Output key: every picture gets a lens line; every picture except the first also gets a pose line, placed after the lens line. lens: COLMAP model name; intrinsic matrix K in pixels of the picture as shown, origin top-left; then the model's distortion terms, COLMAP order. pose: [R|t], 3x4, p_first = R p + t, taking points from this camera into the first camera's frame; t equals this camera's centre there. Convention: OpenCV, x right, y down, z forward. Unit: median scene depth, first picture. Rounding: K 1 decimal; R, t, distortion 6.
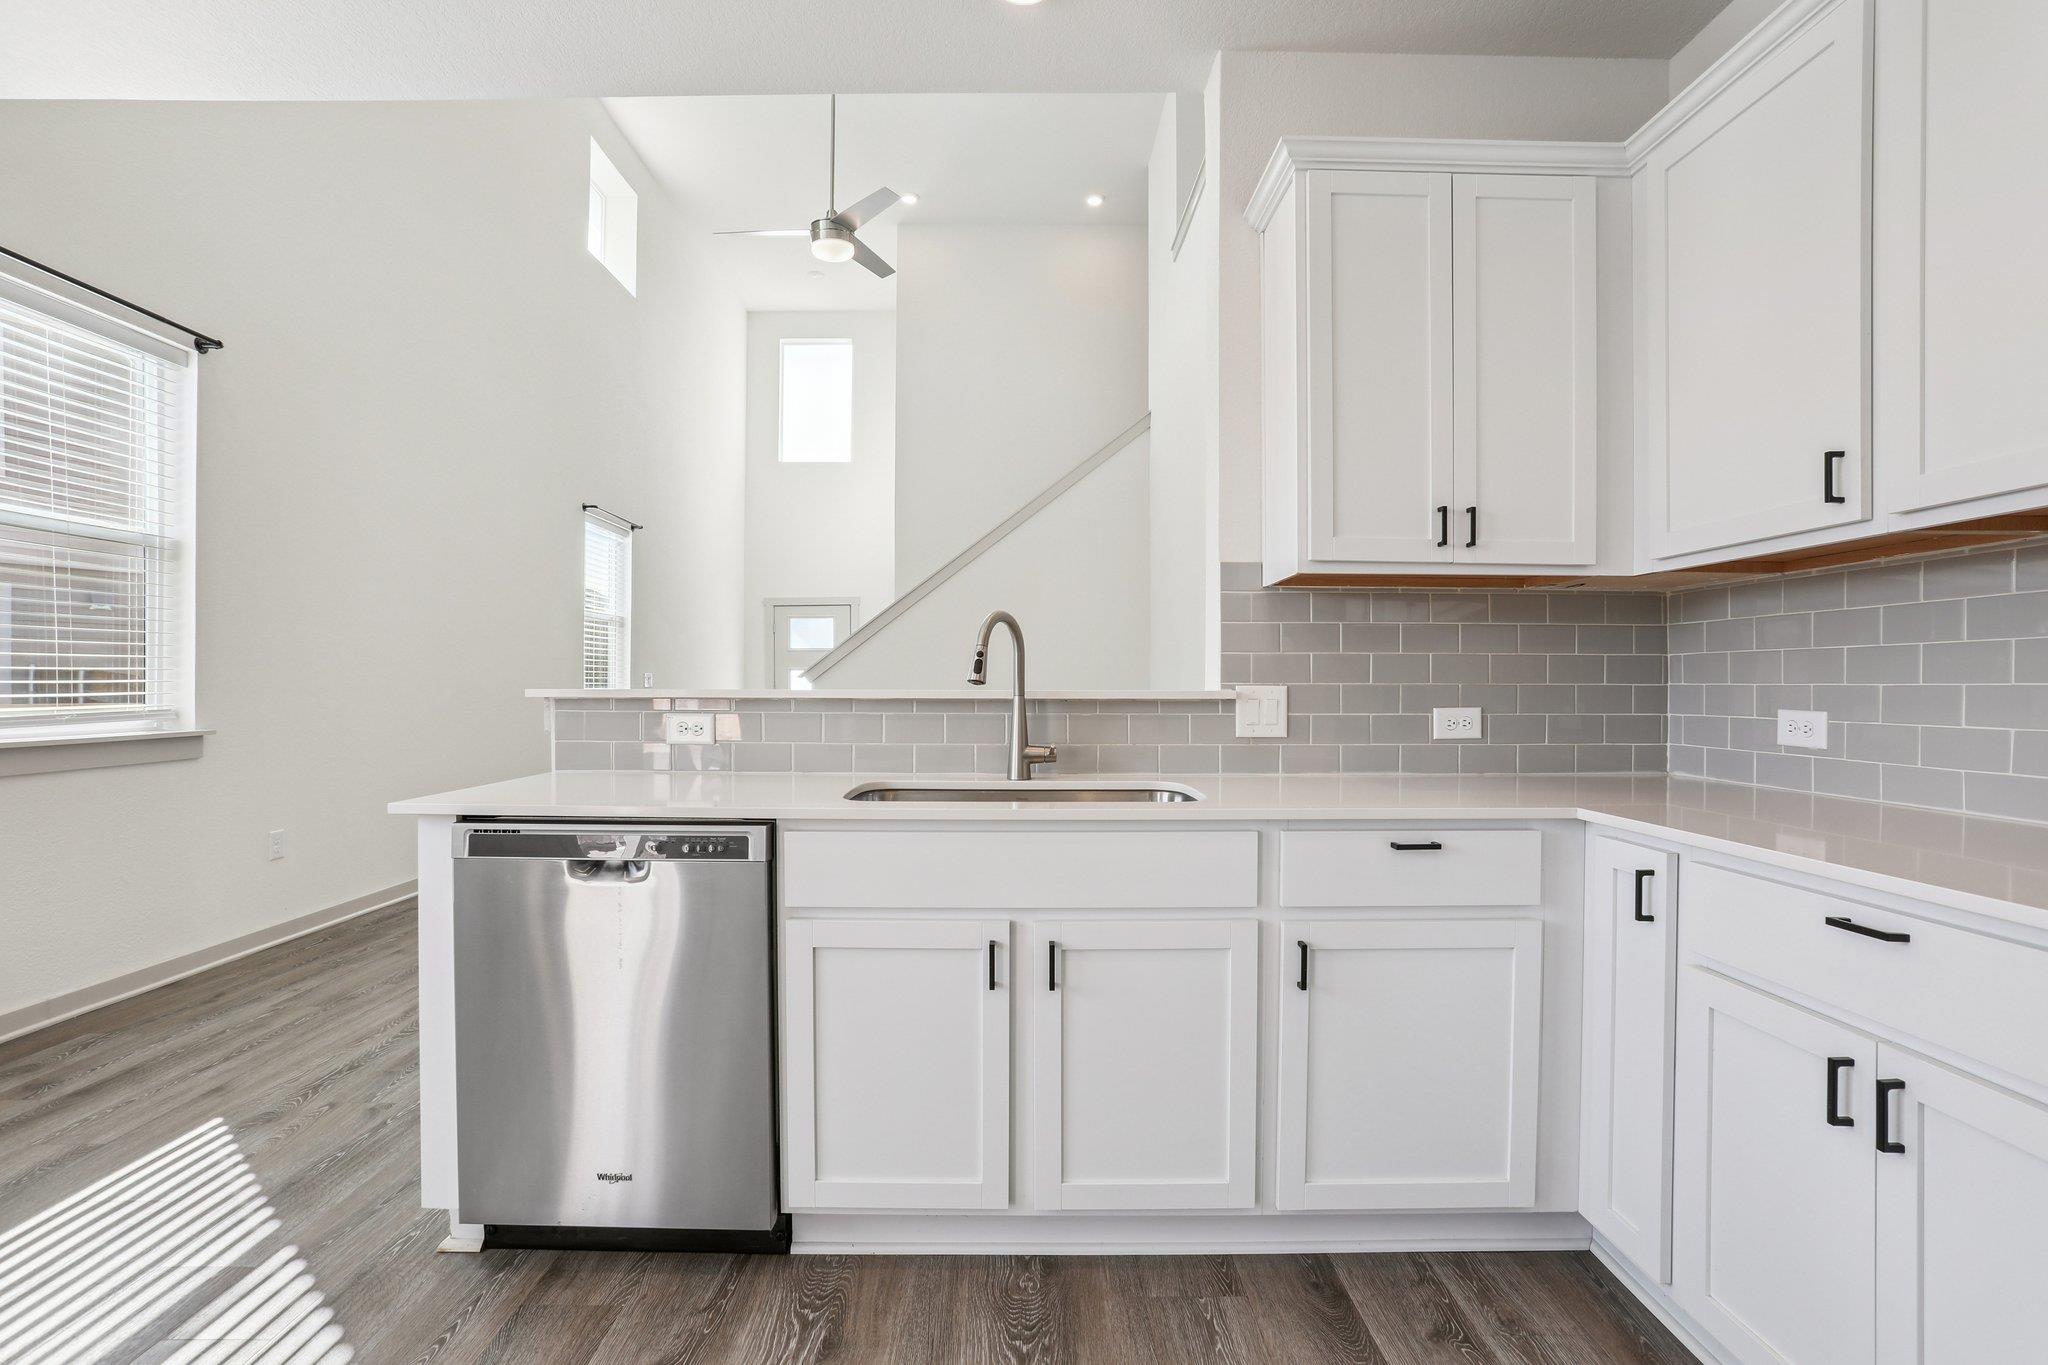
lens RADIAL K [[942.0, 0, 1013.6], [0, 942.0, 685.9], [0, 0, 1]] dist [-0.056870, 0.025049]
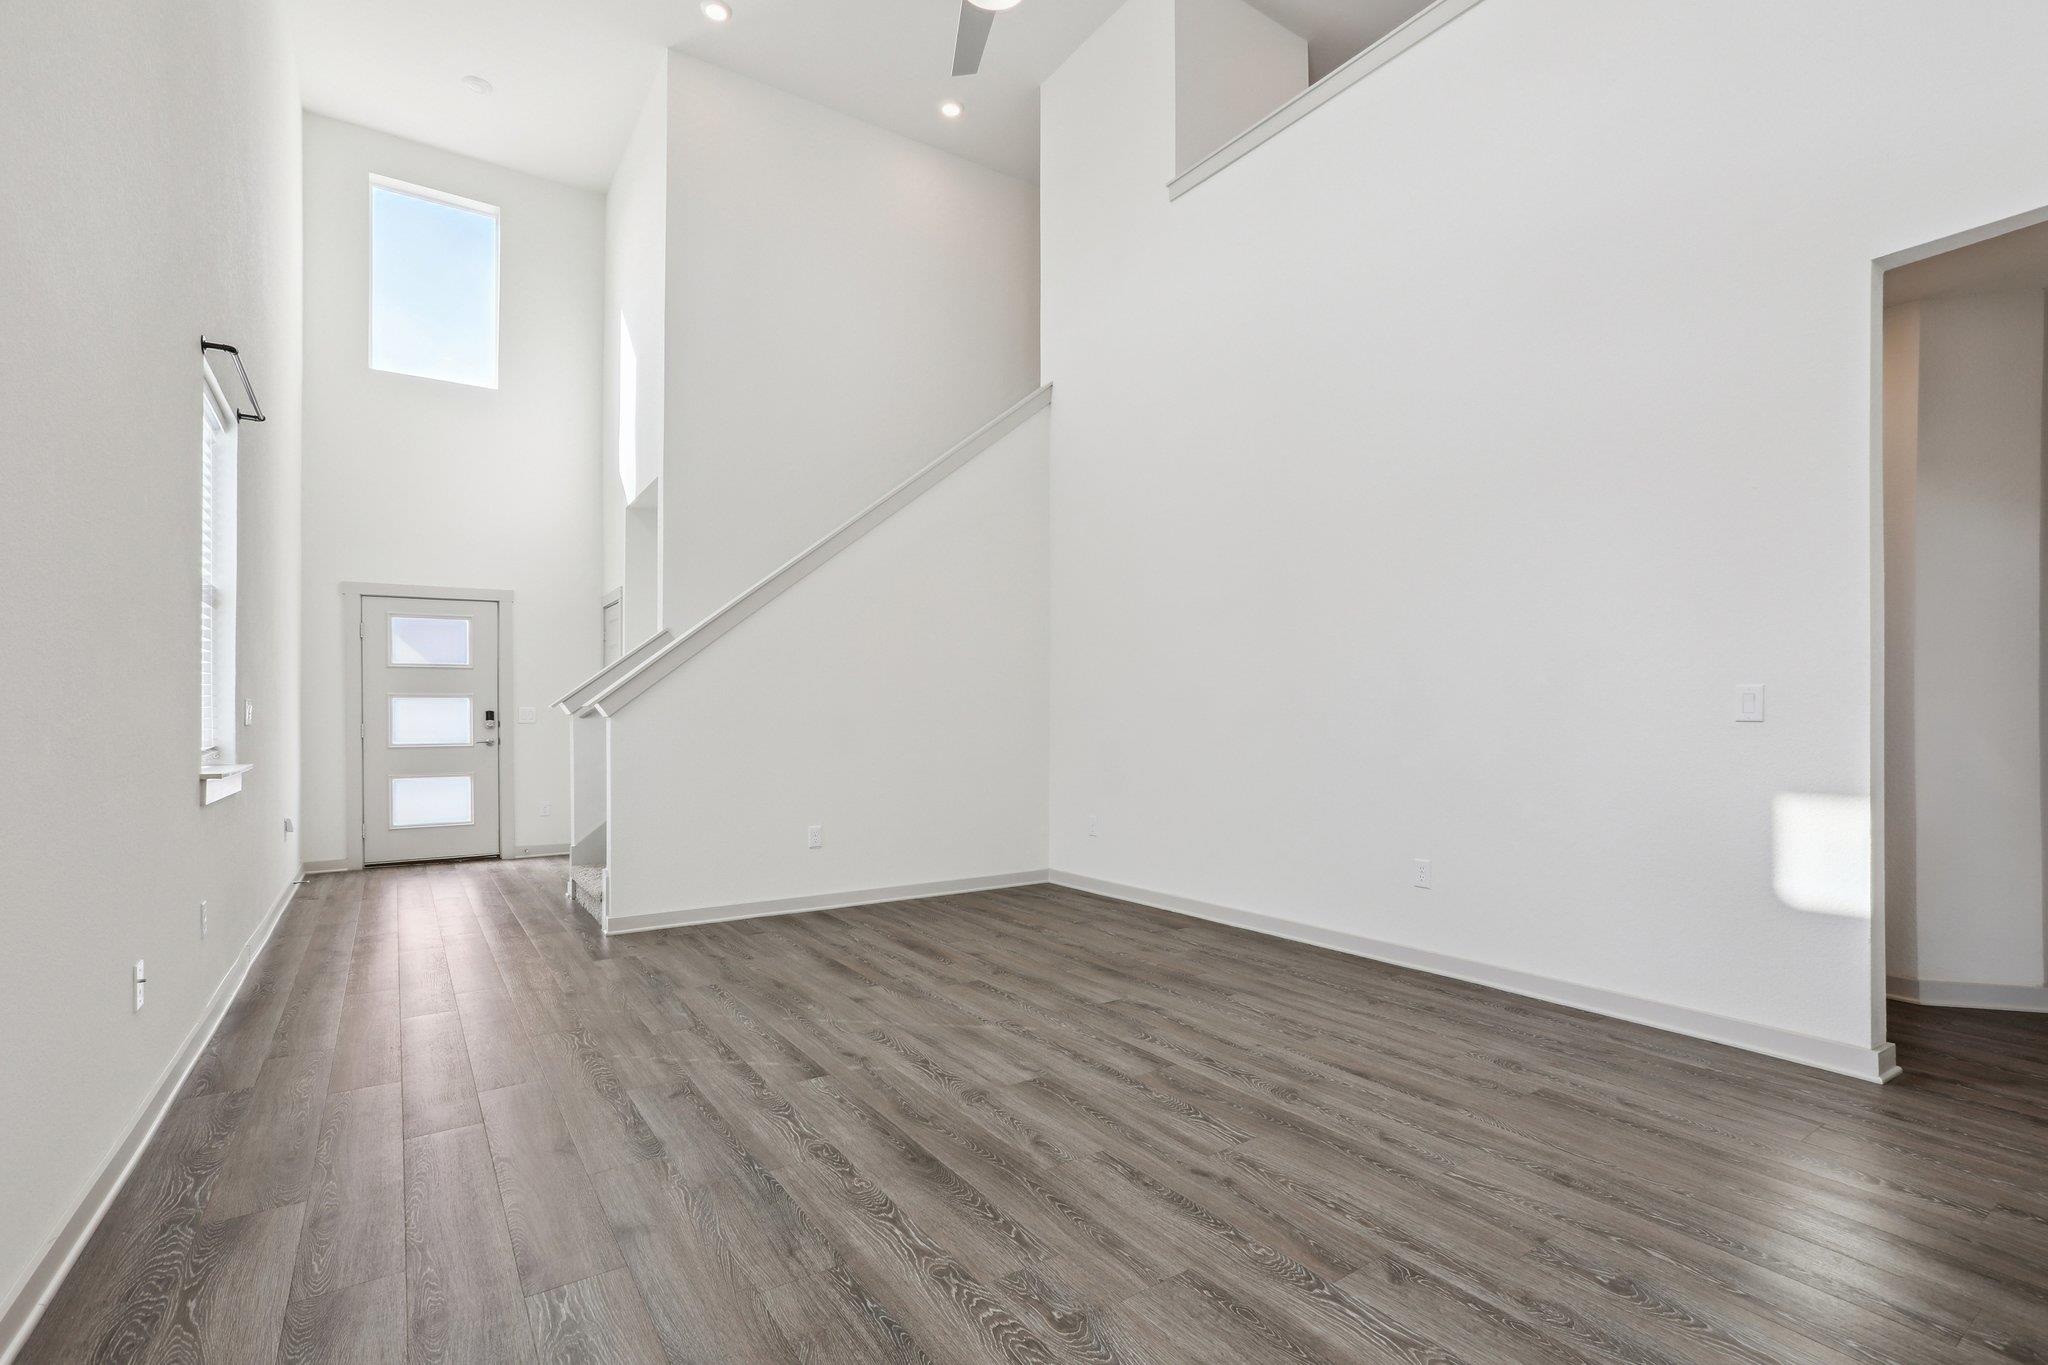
lens RADIAL K [[942.0, 0, 1029.3], [0, 942.0, 723.3], [0, 0, 1]] dist [-0.056870, 0.025049]
pose [[0.825064, -0.006132, 0.565006, -1.102383], [0.004414, 0.999981, 0.004408, 0.003122], [-0.565022, -0.001143, 0.825075, 1.097808]]
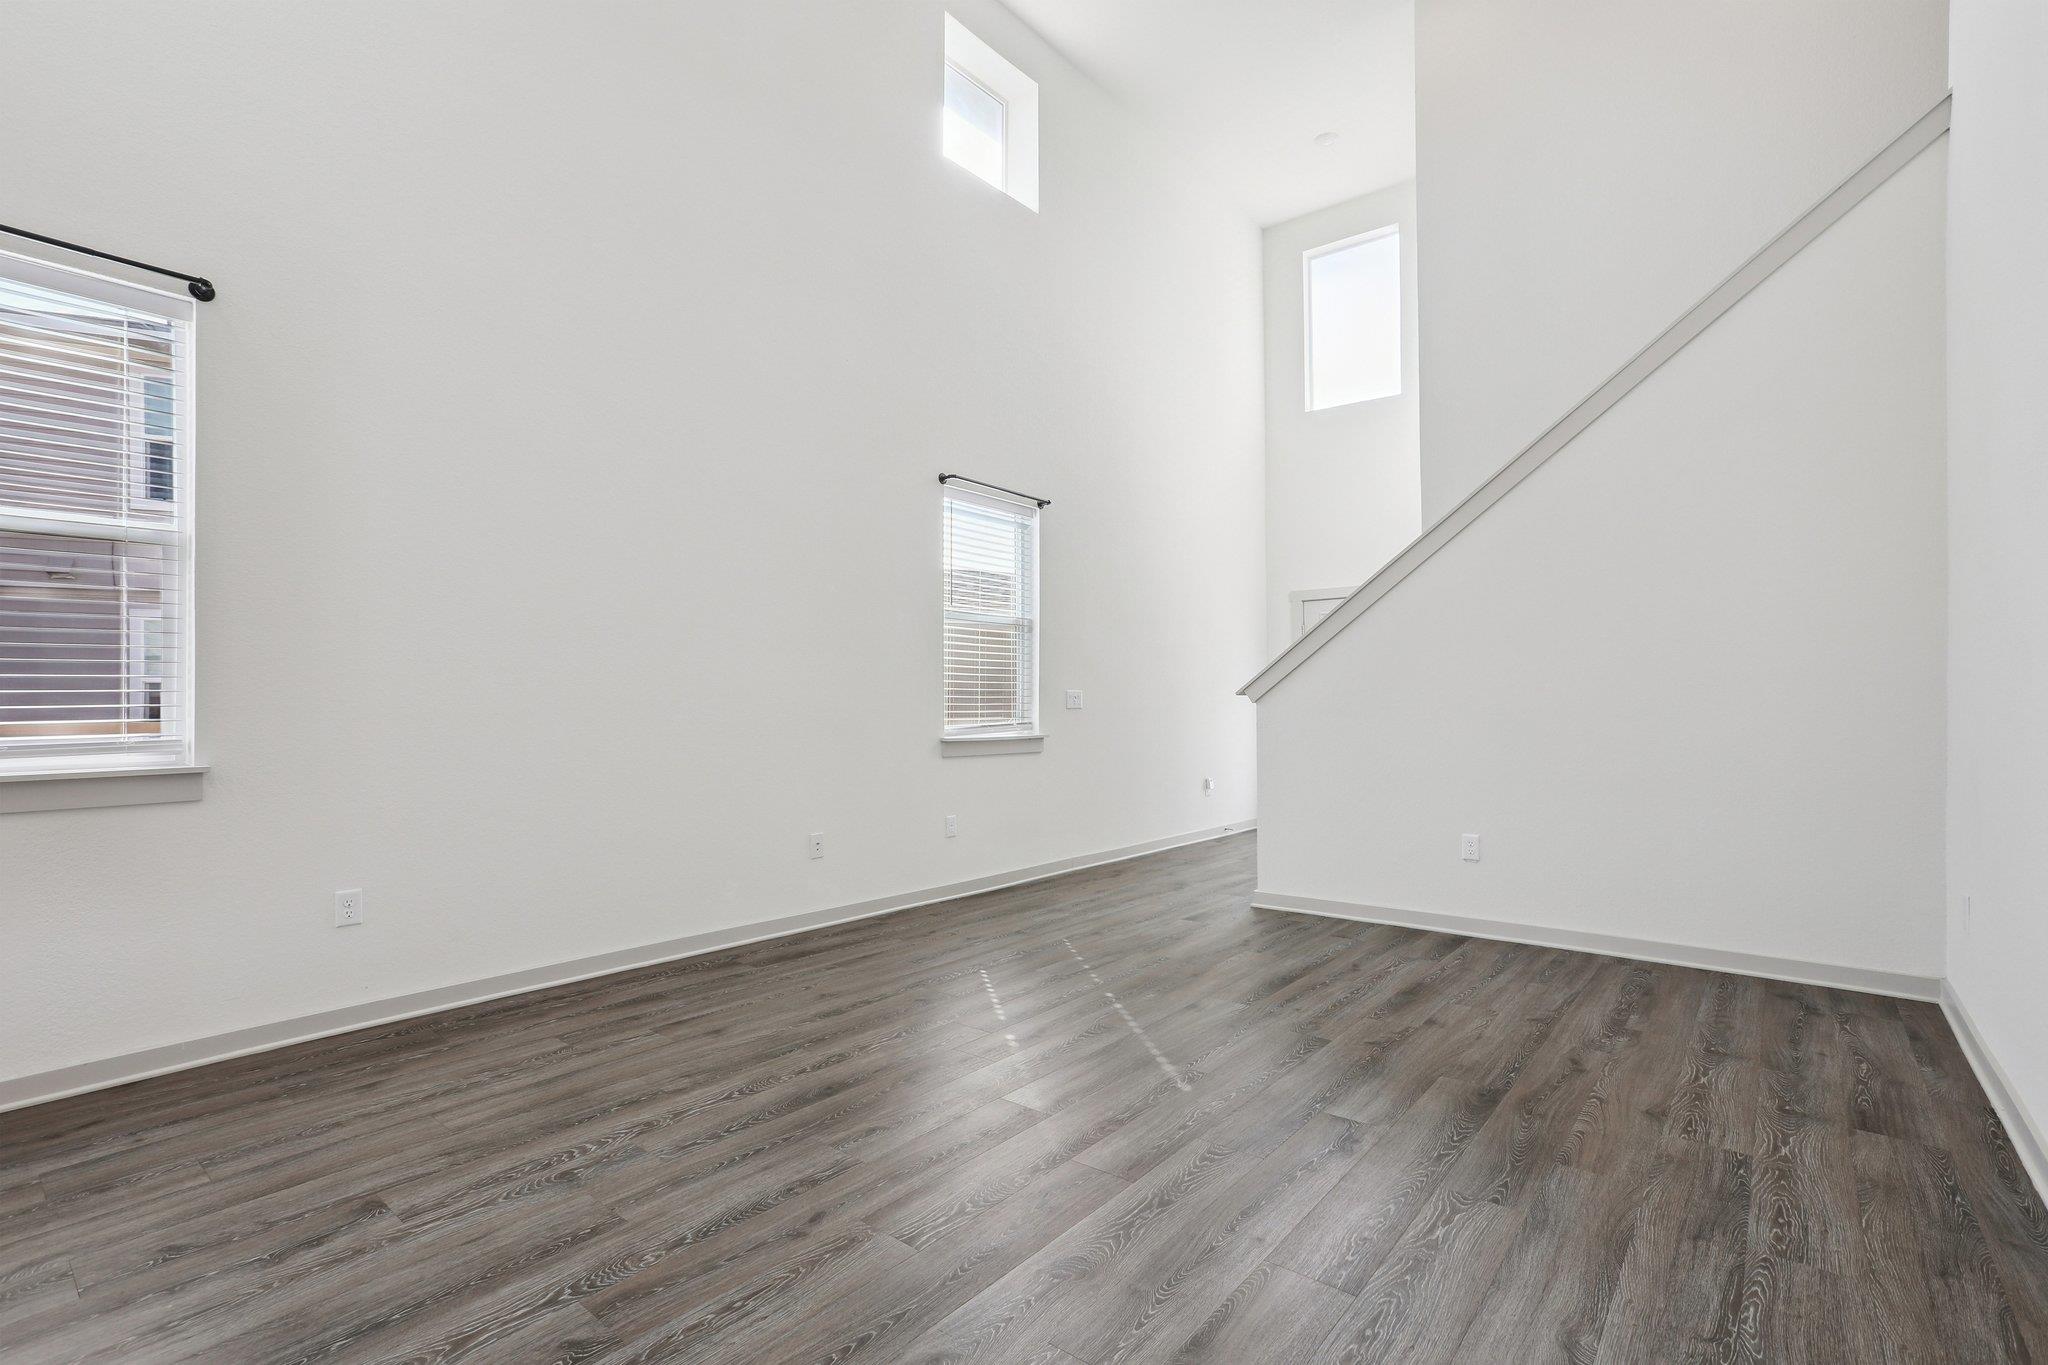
lens RADIAL K [[942.0, 0, 1023.7], [0, 942.0, 699.2], [0, 0, 1]] dist [-0.056870, 0.025049]
pose [[0.768352, -0.005846, -0.640001, 0.276831], [0.003788, 0.999982, -0.004586, -0.006577], [0.640016, 0.001100, 0.768361, 1.247825]]
